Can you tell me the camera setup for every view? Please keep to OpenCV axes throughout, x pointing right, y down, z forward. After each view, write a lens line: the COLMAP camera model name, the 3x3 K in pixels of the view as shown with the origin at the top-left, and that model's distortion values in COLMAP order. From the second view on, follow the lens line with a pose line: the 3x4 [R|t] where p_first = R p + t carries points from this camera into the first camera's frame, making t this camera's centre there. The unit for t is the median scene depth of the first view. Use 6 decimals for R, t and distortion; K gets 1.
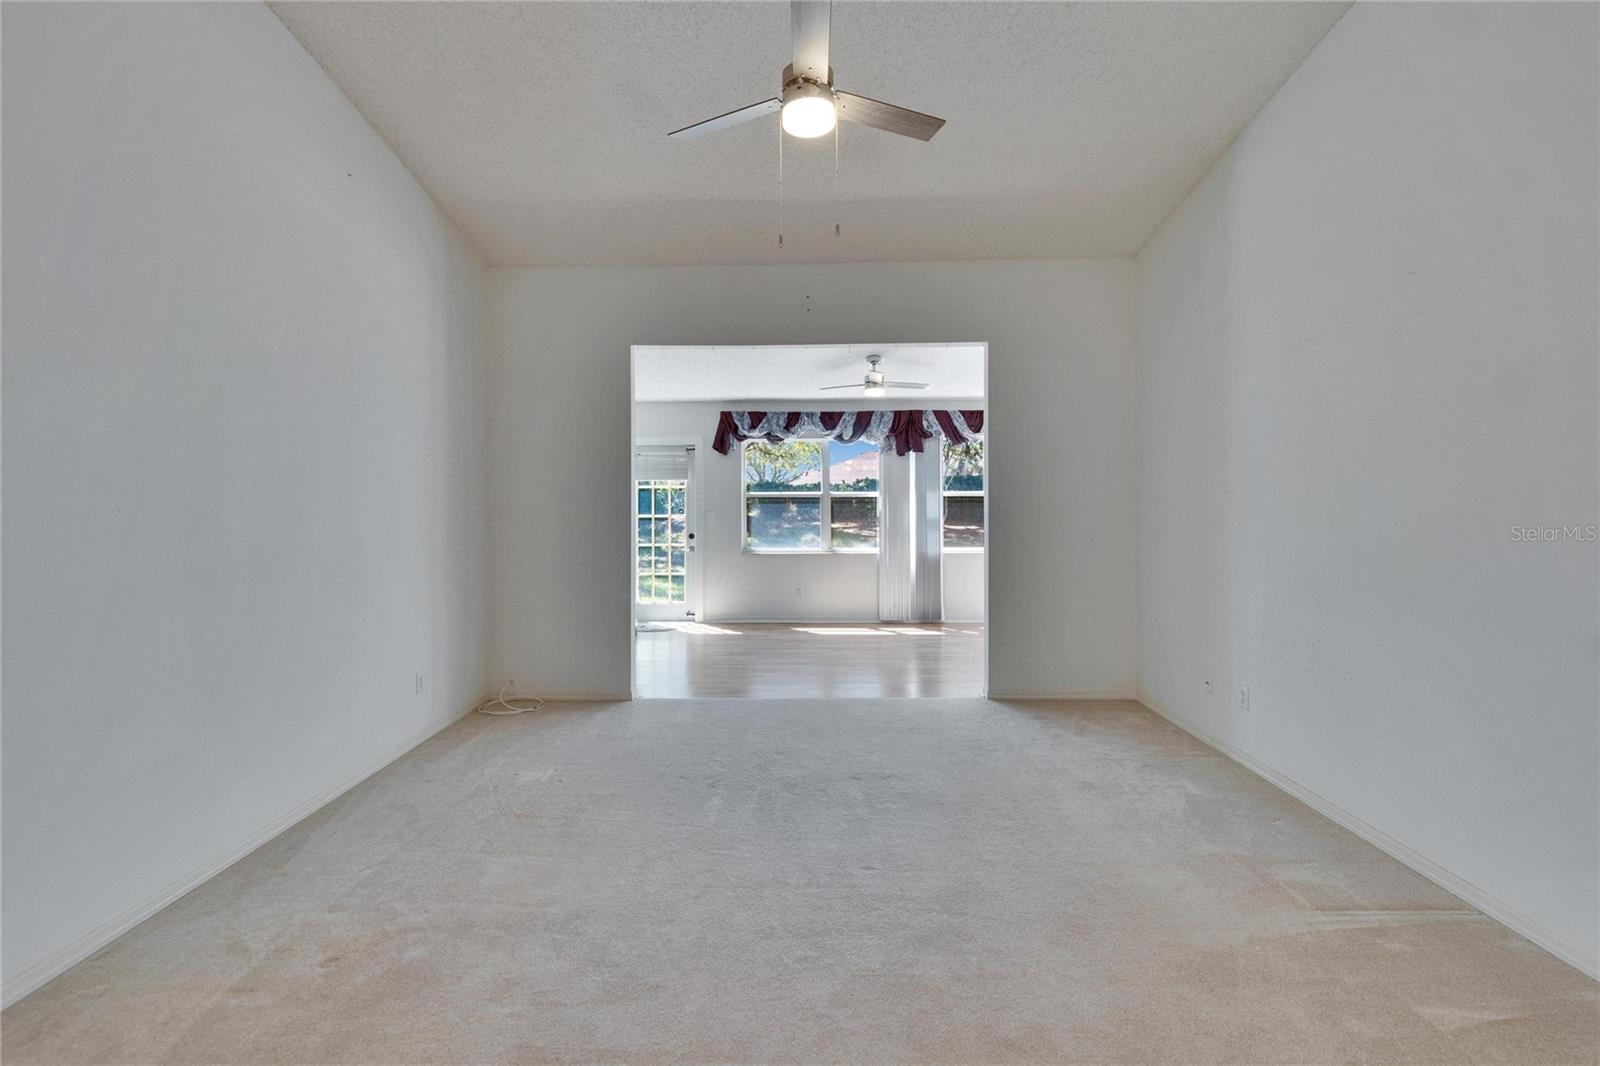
lens RADIAL K [[713.9, 0, 788.8], [0, 713.9, 495.3], [0, 0, 1]] dist [-0.001358, -0.000388]
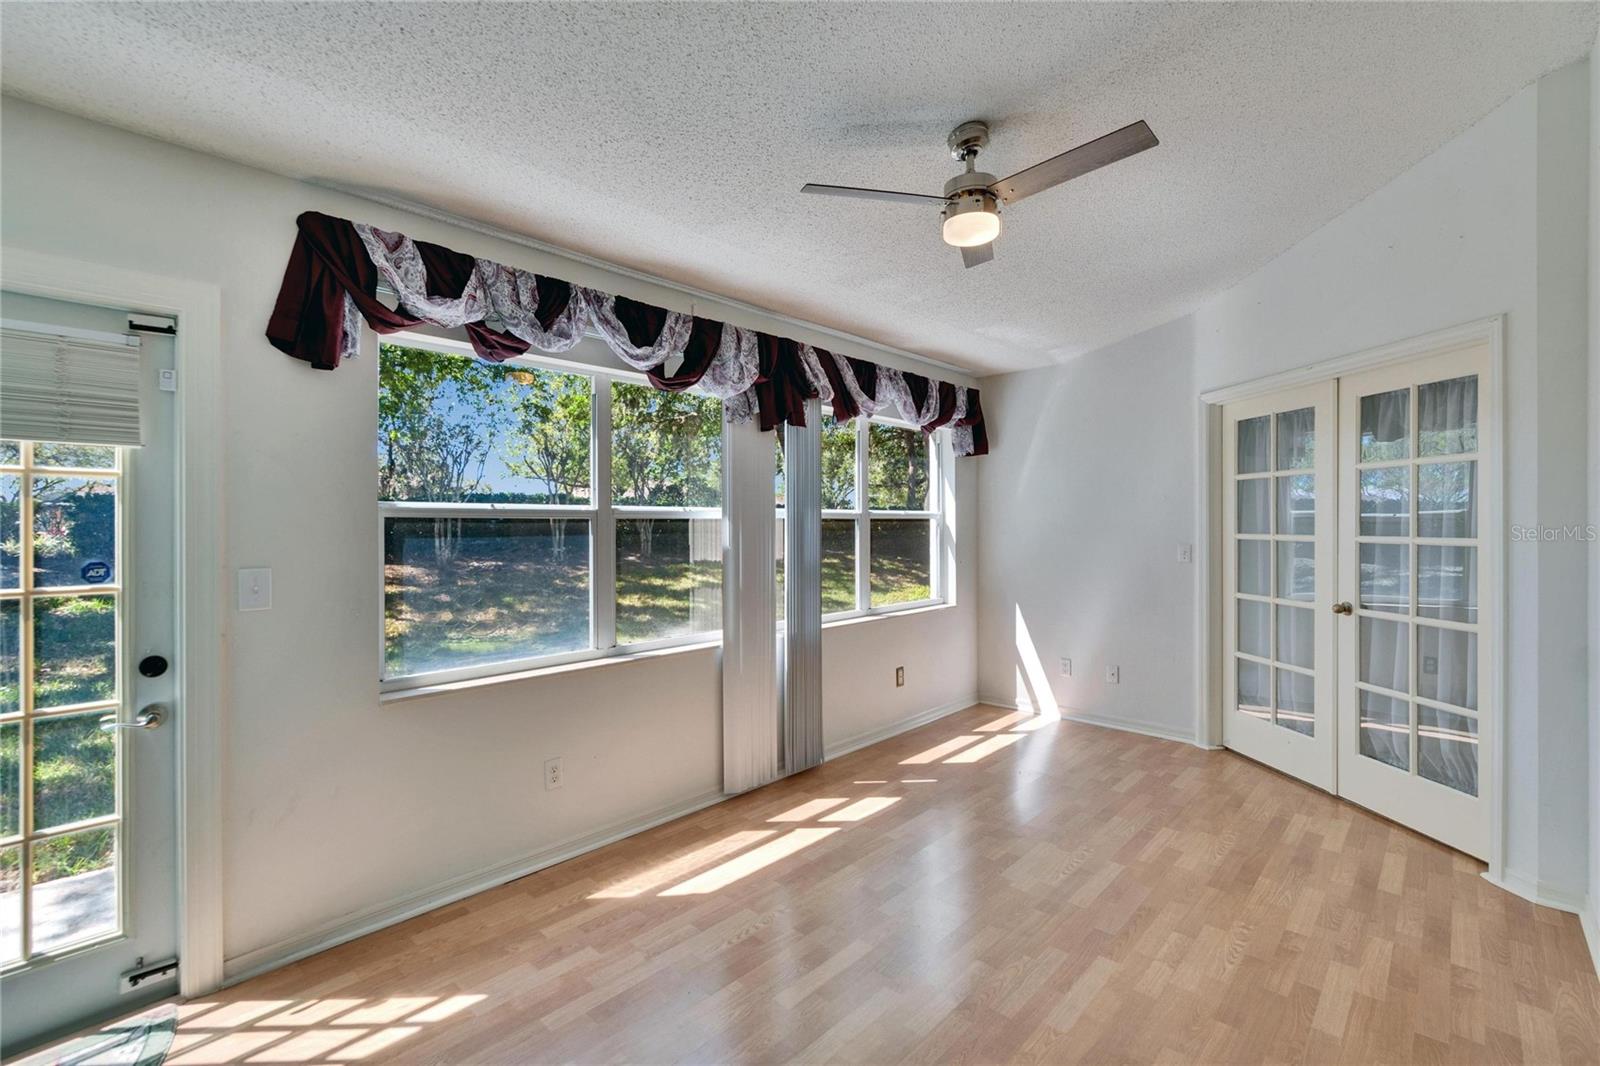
lens RADIAL K [[713.9, 0, 796.0], [0, 713.9, 524.6], [0, 0, 1]] dist [-0.001358, -0.000388]
pose [[0.675514, 0.001626, 0.737346, -0.174132], [-0.002332, 0.999997, -0.000068, 0.006137], [-0.737344, -0.001674, 0.675515, 0.672030]]
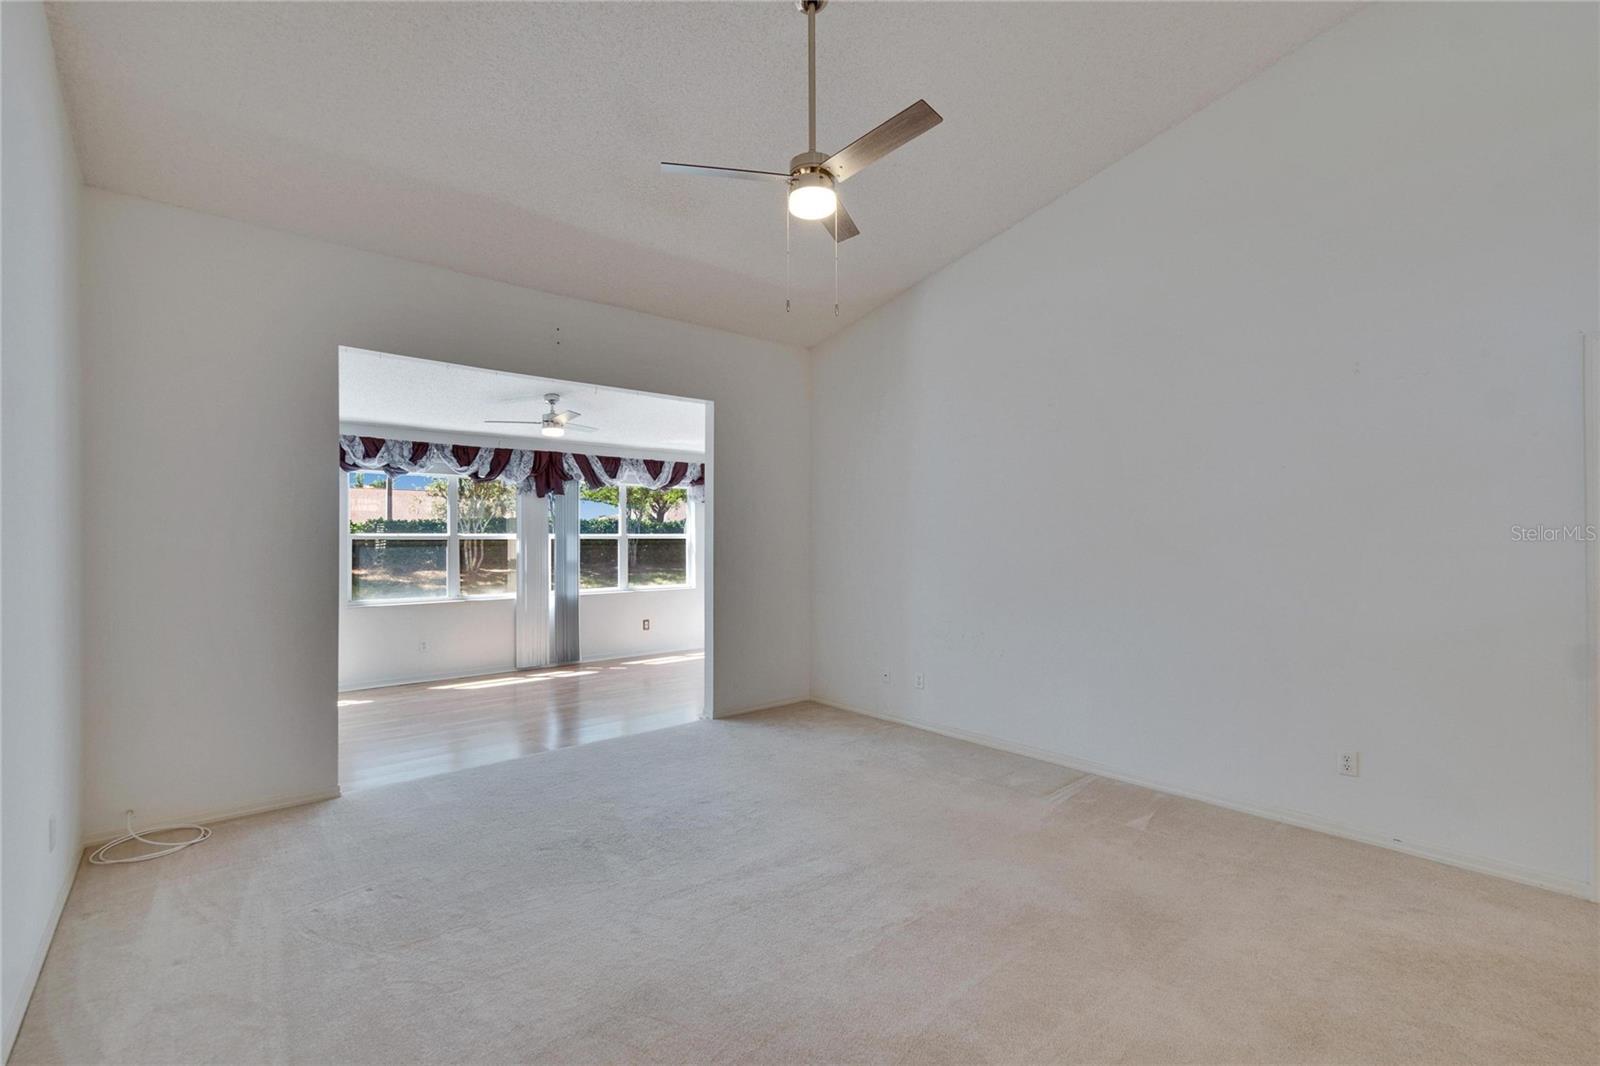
lens RADIAL K [[701.2, 0, 786.3], [0, 701.2, 541.2], [0, 0, 1]] dist [-0.004765, 0.002144]
pose [[0.751733, 0.001005, 0.659467, -0.222699], [-0.003475, 0.999991, 0.002436, 0.001083], [-0.659459, -0.004123, 0.751730, 0.058232]]
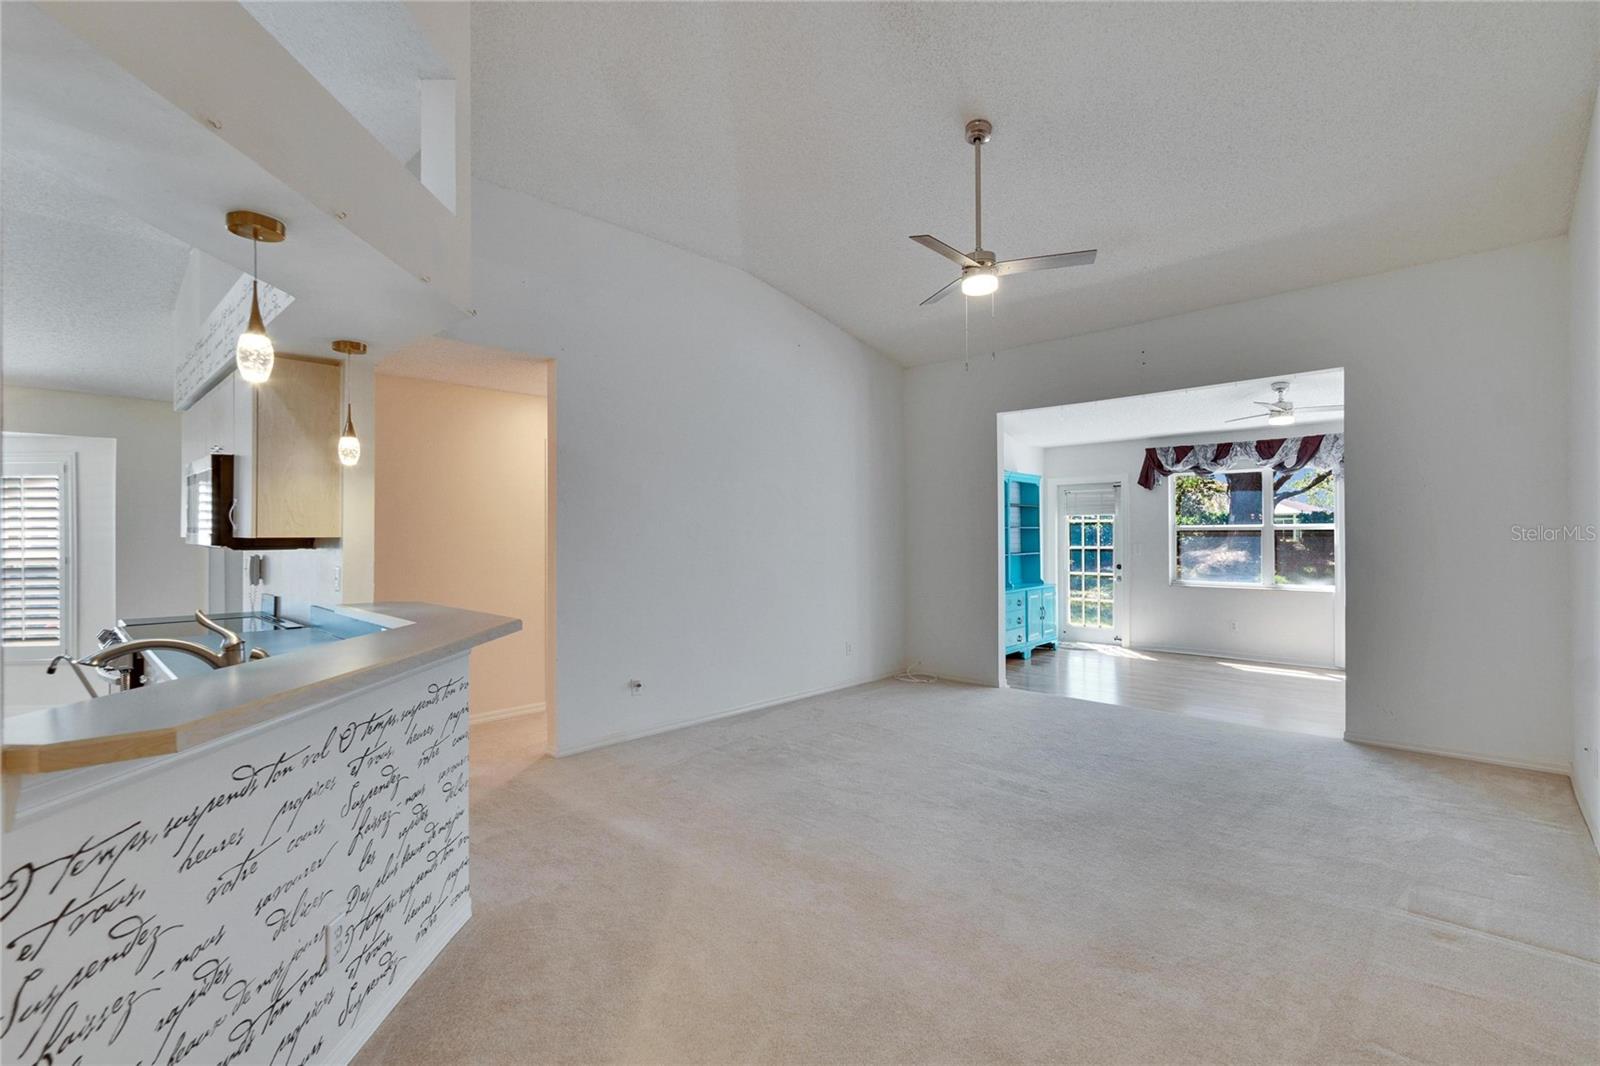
lens RADIAL K [[713.9, 0, 788.0], [0, 713.9, 528.6], [0, 0, 1]] dist [-0.001358, -0.000388]
pose [[0.732413, -0.005081, -0.680842, 0.236125], [0.004958, 0.999985, -0.002129, -0.000144], [0.680843, -0.001817, 0.732427, -0.128233]]
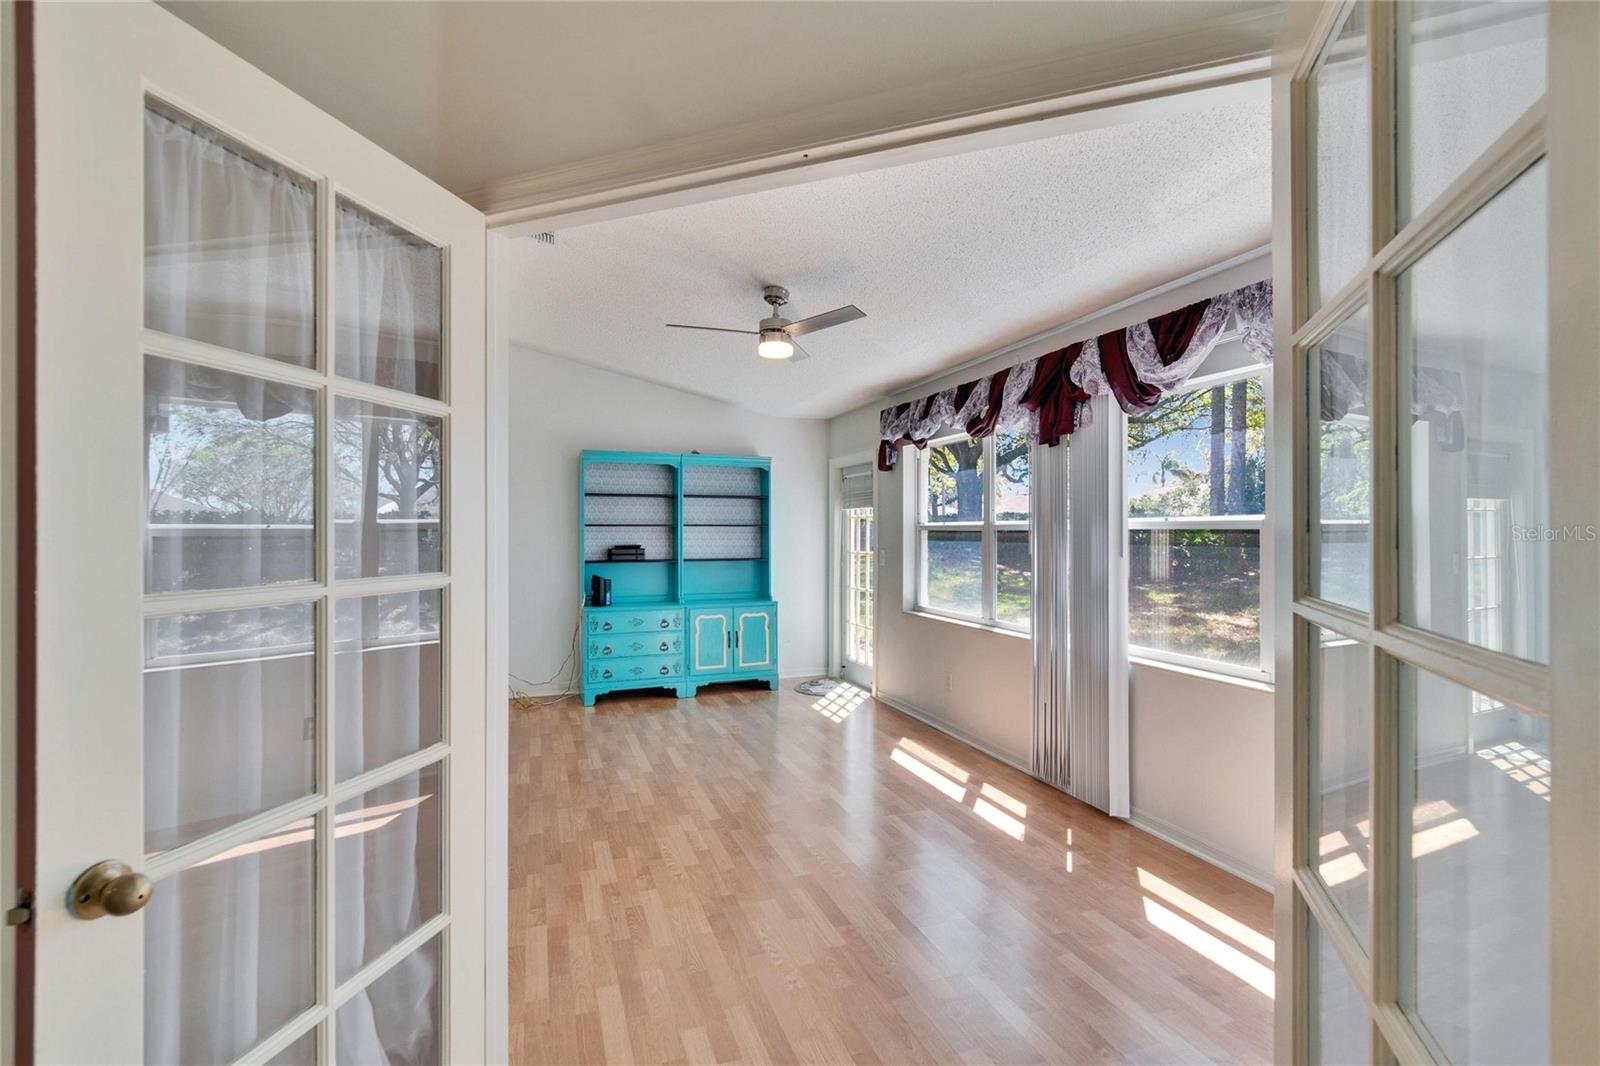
lens RADIAL K [[713.9, 0, 777.5], [0, 713.9, 529.8], [0, 0, 1]] dist [-0.001358, -0.000388]
pose [[0.330829, 0.001459, -0.943690, 0.558154], [0.001743, 0.999996, 0.002157, 0.000580], [0.943689, -0.002359, 0.330825, 0.663446]]
